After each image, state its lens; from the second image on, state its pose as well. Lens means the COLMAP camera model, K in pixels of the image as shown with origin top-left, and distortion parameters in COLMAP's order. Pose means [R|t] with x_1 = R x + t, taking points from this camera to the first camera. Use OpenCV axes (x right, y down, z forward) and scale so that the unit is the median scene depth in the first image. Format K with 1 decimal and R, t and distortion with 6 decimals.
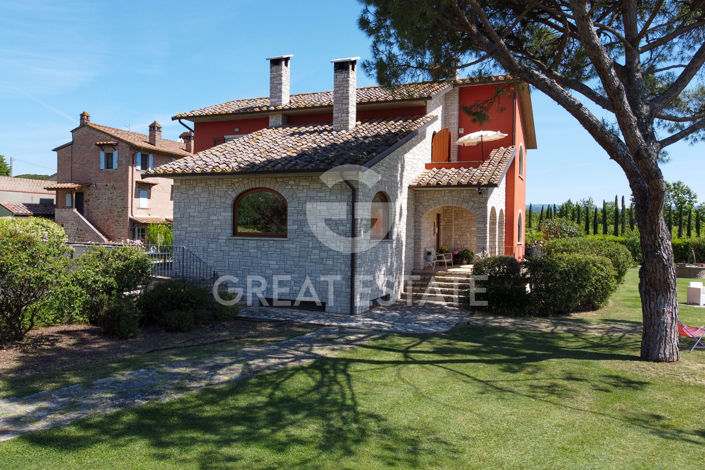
lens RADIAL K [[553.0, 0, 351.1], [0, 553.0, 236.0], [0, 0, 1]] dist [0.010375, -0.004766]
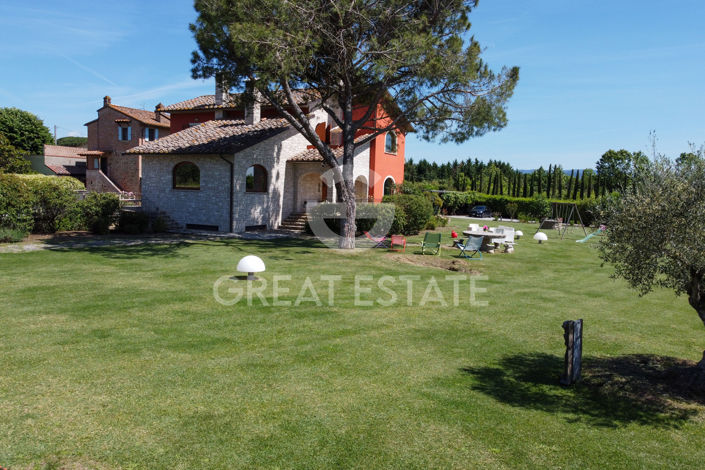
lens RADIAL K [[553.0, 0, 352.1], [0, 553.0, 230.5], [0, 0, 1]] dist [0.010375, -0.004766]
pose [[0.997884, 0.018544, -0.062325, 0.292649], [-0.014920, 0.998198, 0.058114, 0.013540], [0.063291, -0.057061, 0.996363, -0.453718]]
